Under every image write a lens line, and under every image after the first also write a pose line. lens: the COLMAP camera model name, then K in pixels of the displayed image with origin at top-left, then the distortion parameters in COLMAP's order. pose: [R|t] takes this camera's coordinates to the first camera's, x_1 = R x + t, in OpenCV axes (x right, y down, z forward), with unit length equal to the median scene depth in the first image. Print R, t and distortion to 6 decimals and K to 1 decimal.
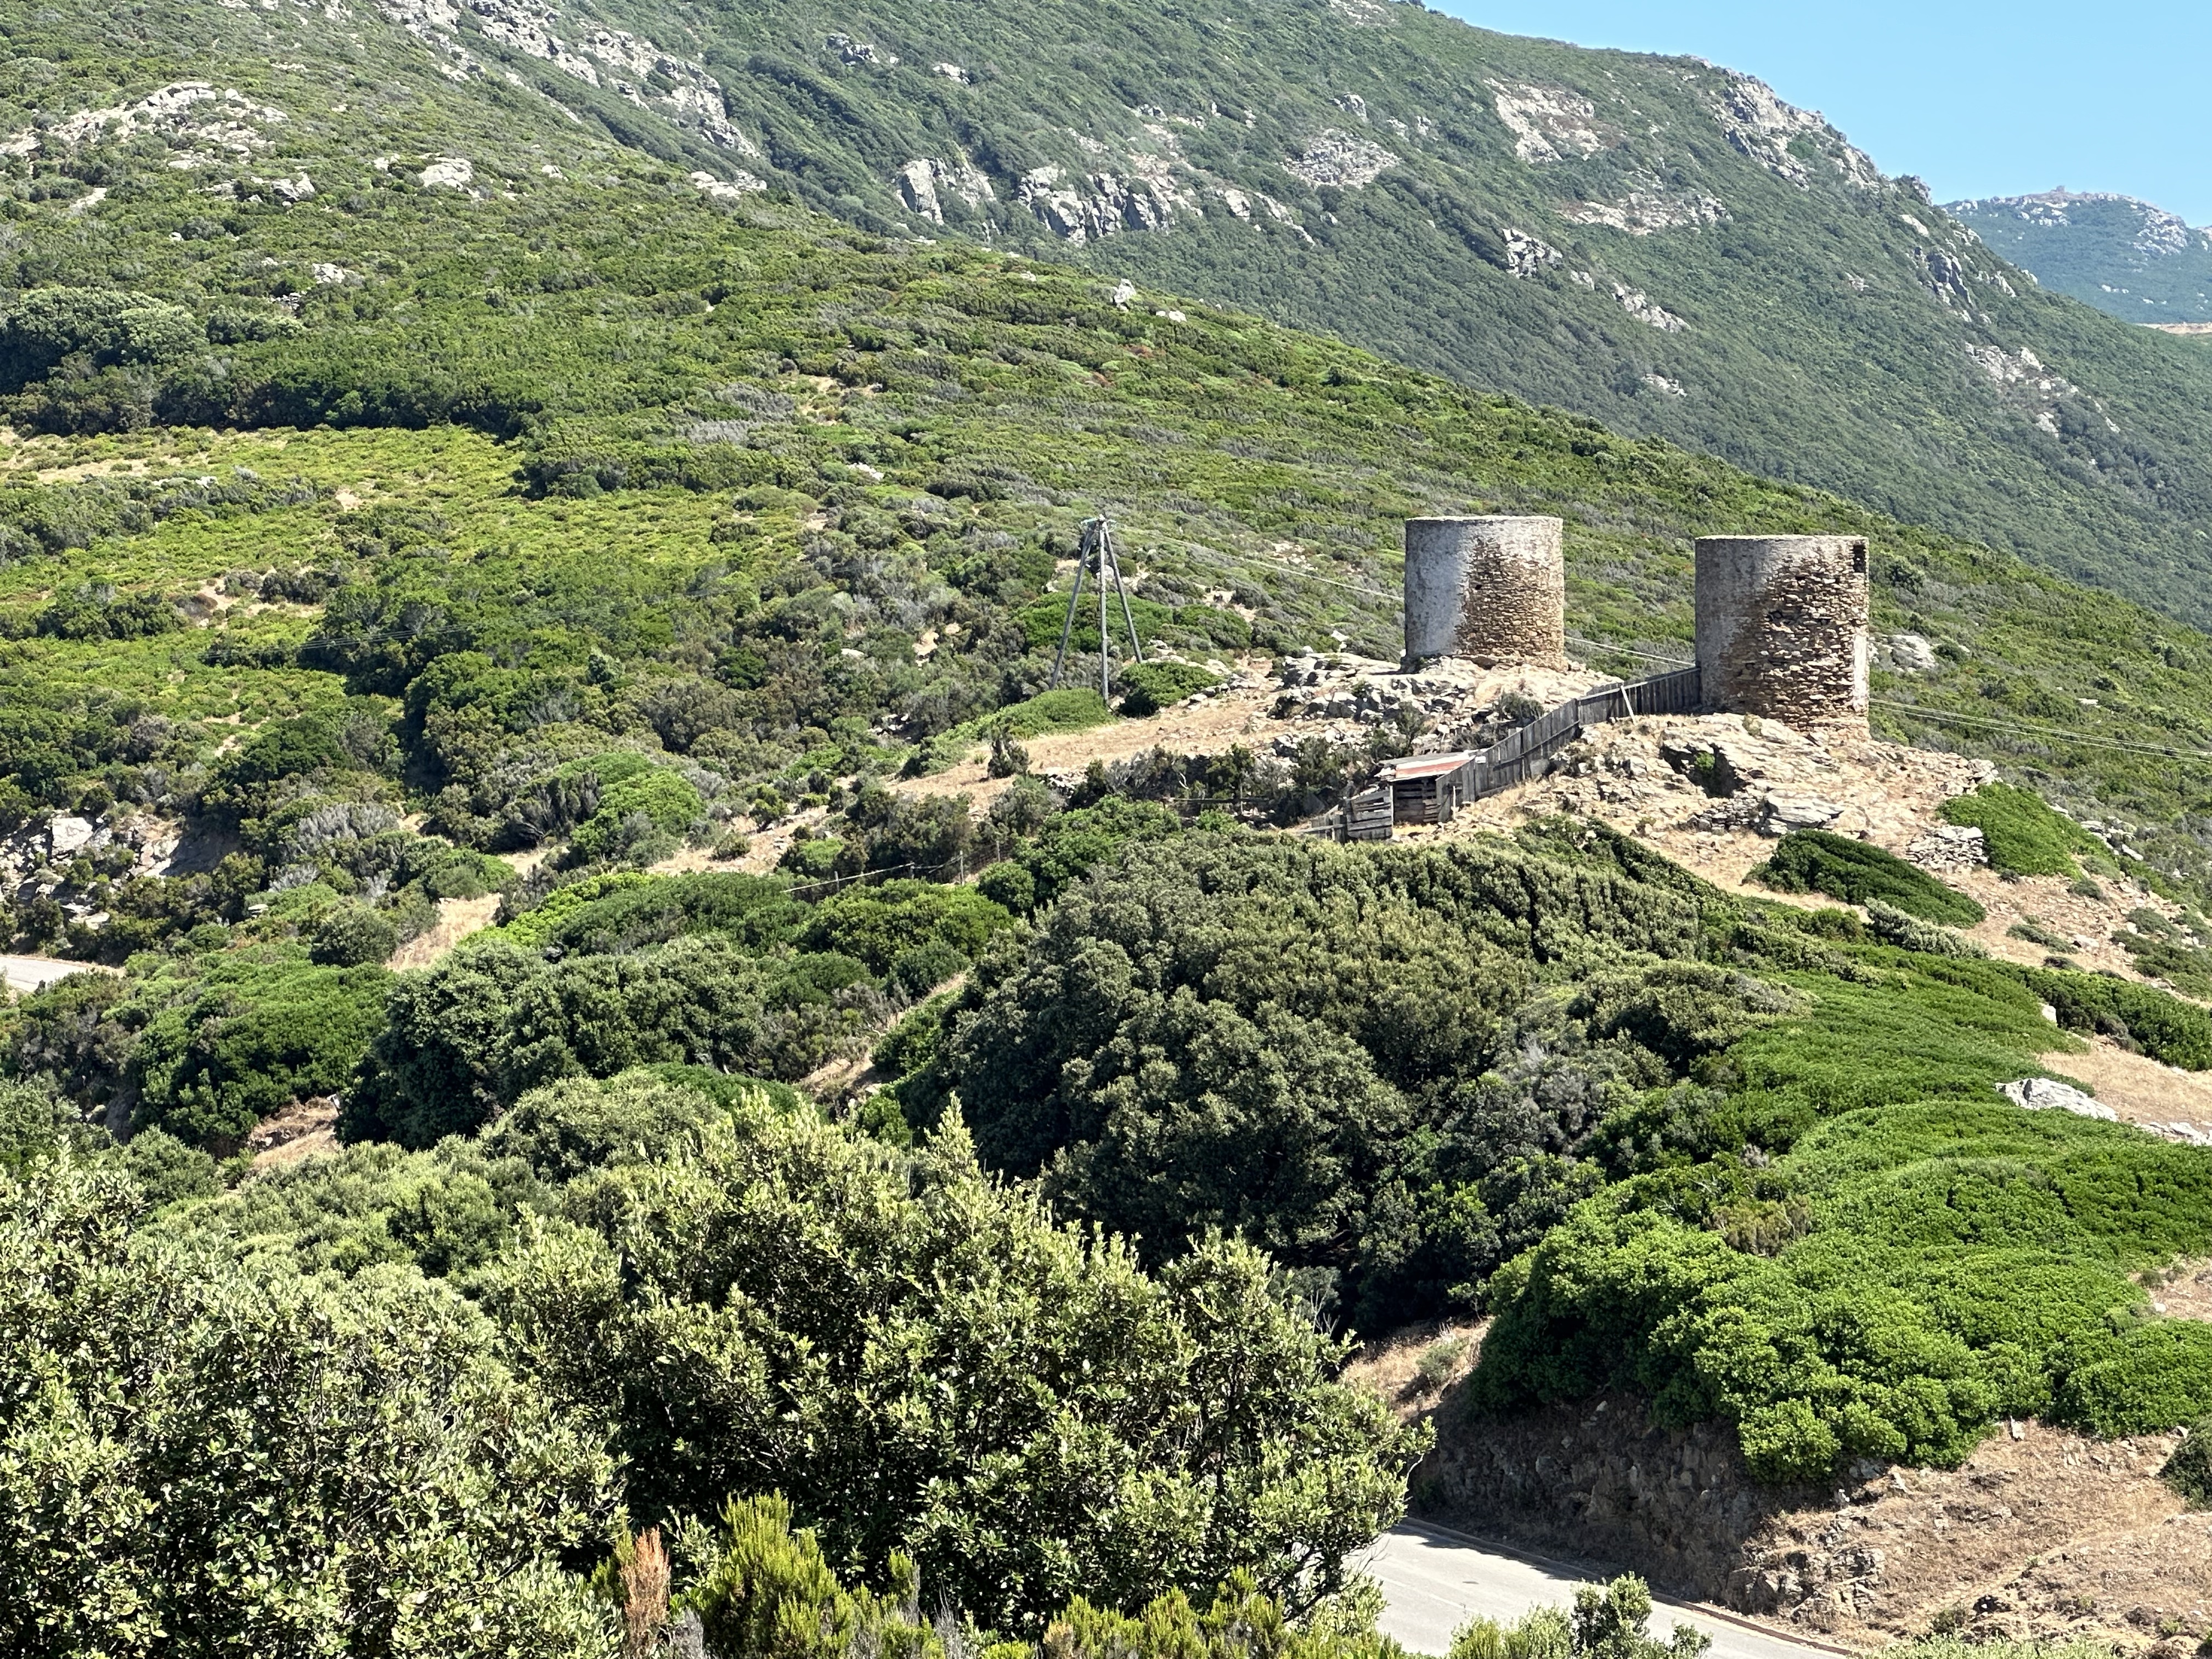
lens RADIAL K [[6054.6, 0, 1106.0], [0, 6054.6, 829.5], [0, 0, 1]] dist [-0.091381, -0.561492]
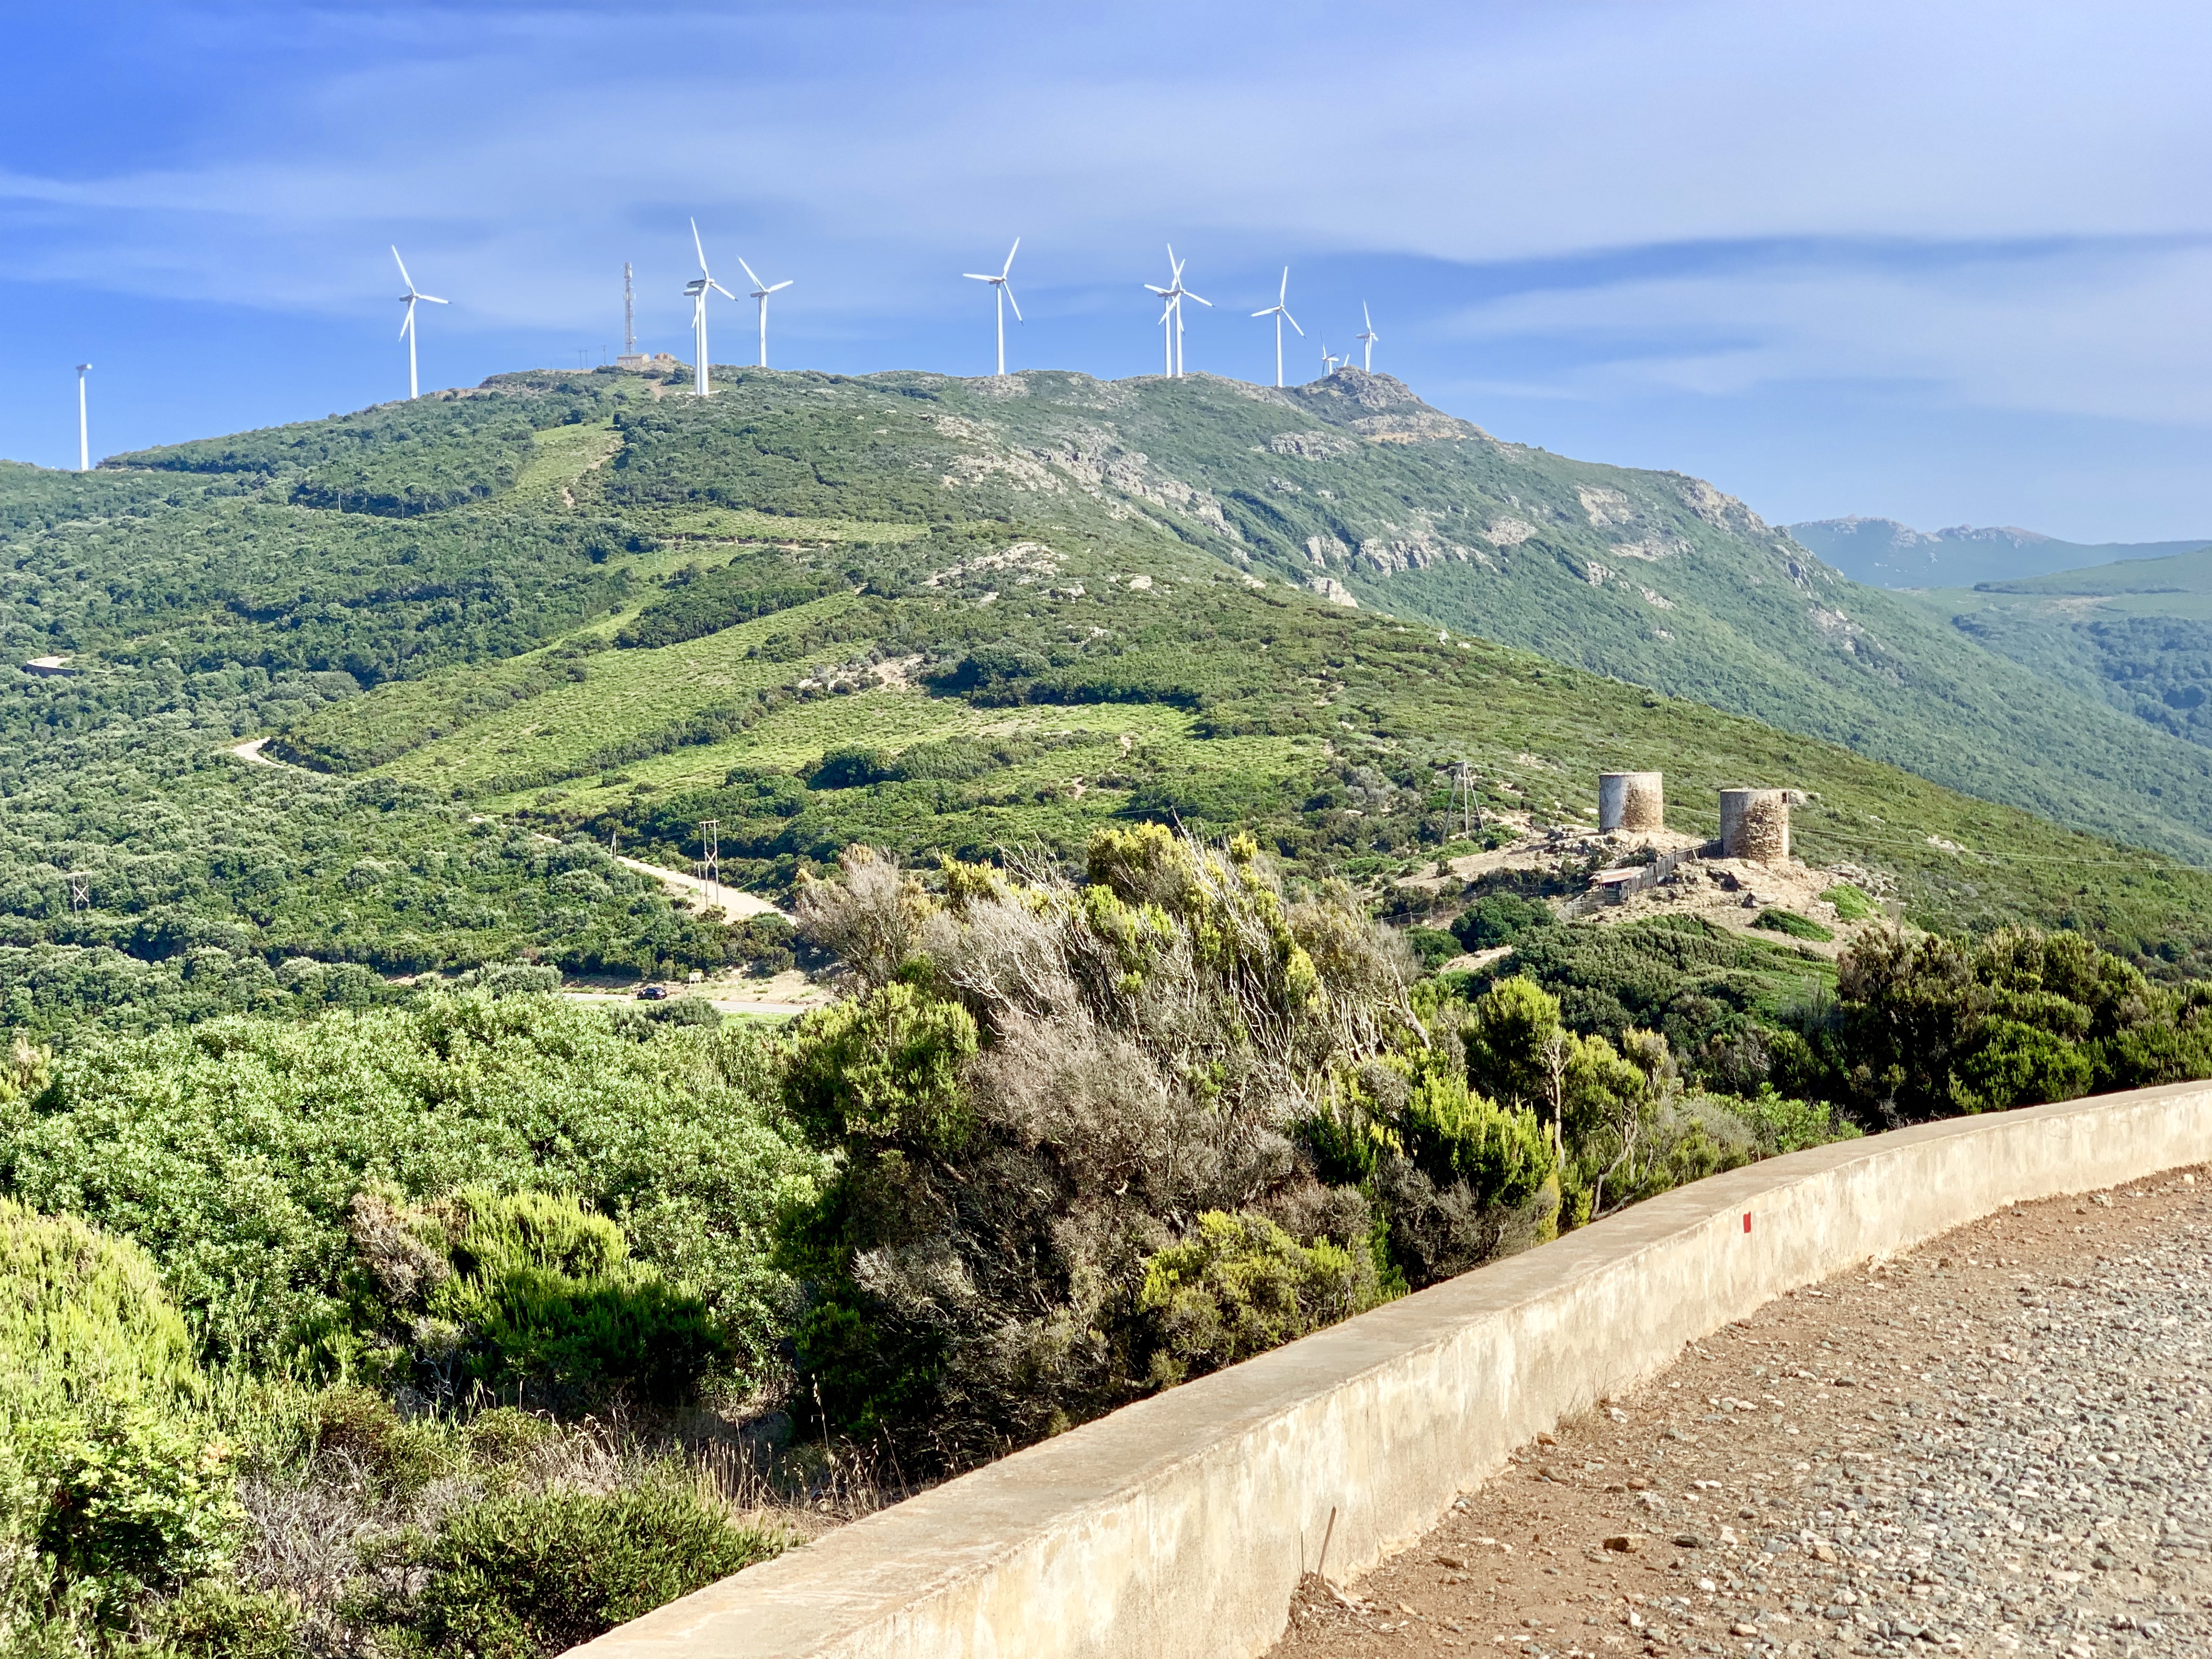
lens RADIAL K [[3065.6, 0, 1106.0], [0, 3065.6, 829.5], [0, 0, 1]] dist [-0.011220, 0.035966]
pose [[0.996518, -0.011341, -0.082607, -0.028033], [0.011551, 0.999931, 0.002067, -0.018154], [0.082578, -0.003014, 0.996580, -0.165091]]
